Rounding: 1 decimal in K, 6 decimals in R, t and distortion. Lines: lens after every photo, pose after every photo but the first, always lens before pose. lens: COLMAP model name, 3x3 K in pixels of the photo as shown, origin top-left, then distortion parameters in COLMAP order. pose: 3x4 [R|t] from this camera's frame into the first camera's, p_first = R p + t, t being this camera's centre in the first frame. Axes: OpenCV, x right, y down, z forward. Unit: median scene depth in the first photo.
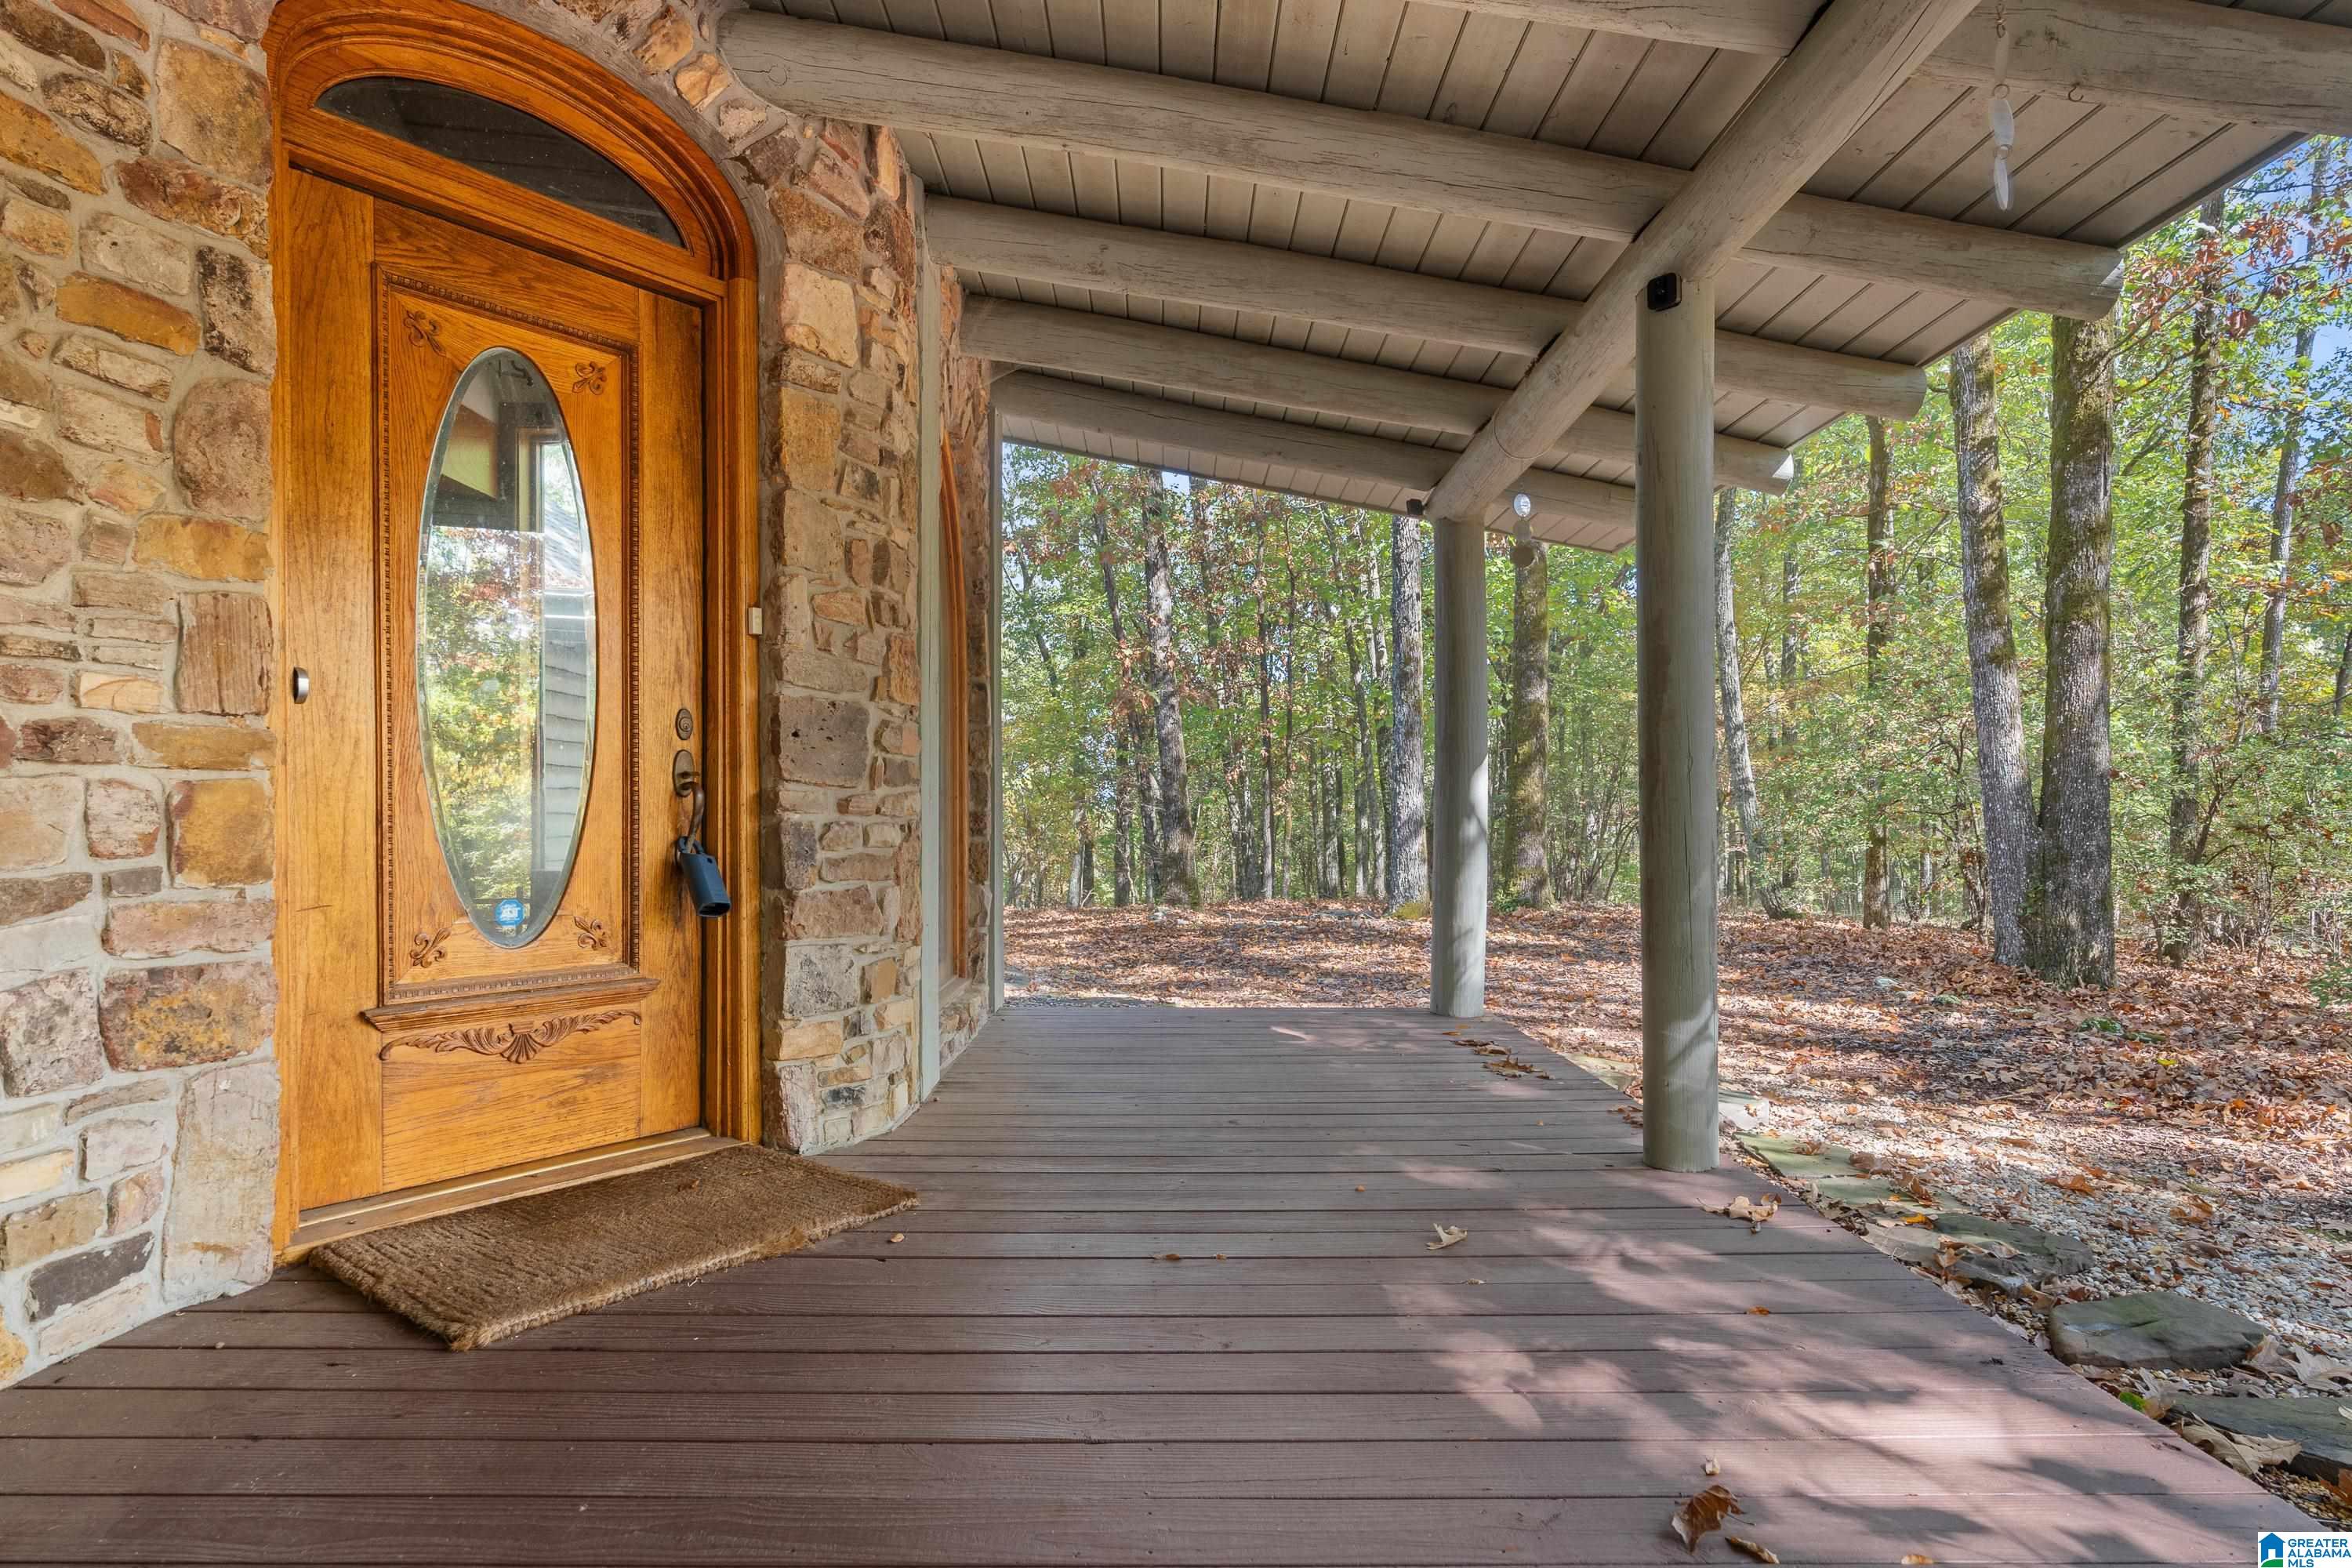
lens RADIAL K [[1297.6, 0, 1176.0], [0, 1297.6, 784.0], [0, 0, 1]] dist [-0.000253, -0.000297]
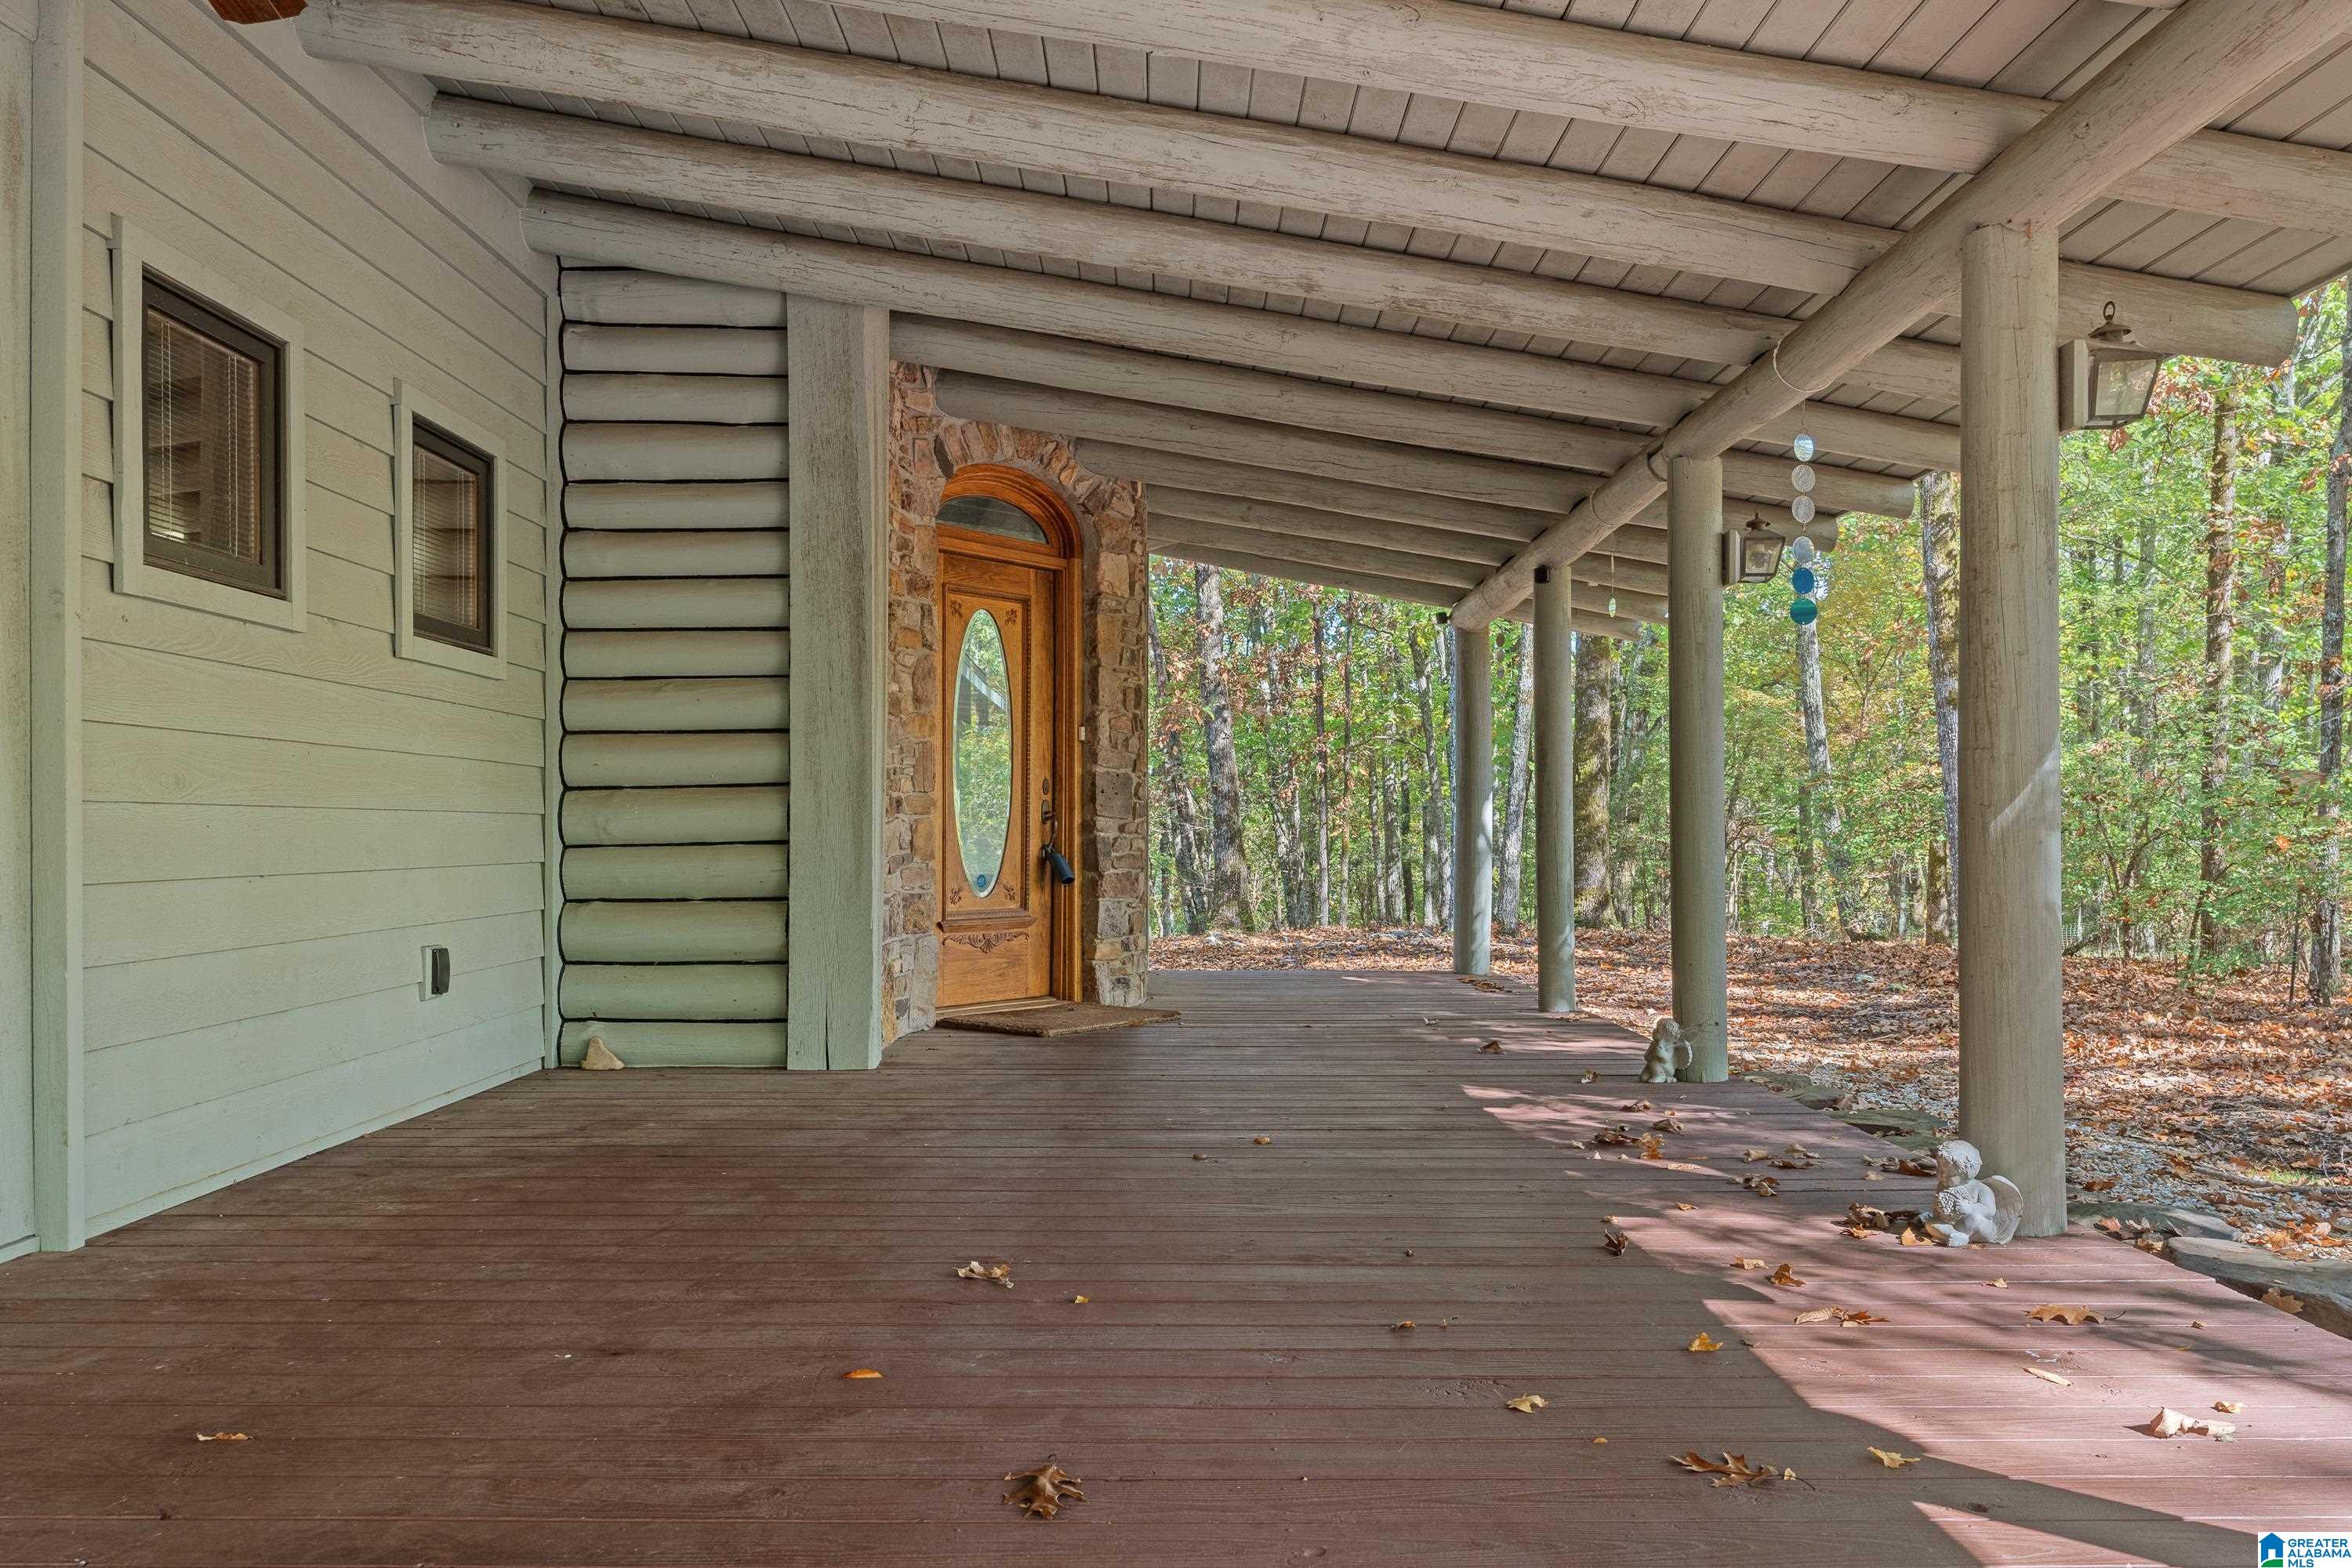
lens RADIAL K [[1750.9, 0, 1176.0], [0, 1750.9, 784.0], [0, 0, 1]] dist [0.007744, 0.003254]
pose [[0.999971, -0.000317, -0.007558, -0.158139], [0.000275, 0.999984, -0.005644, -0.033942], [0.007560, 0.005642, 0.999956, -1.561899]]
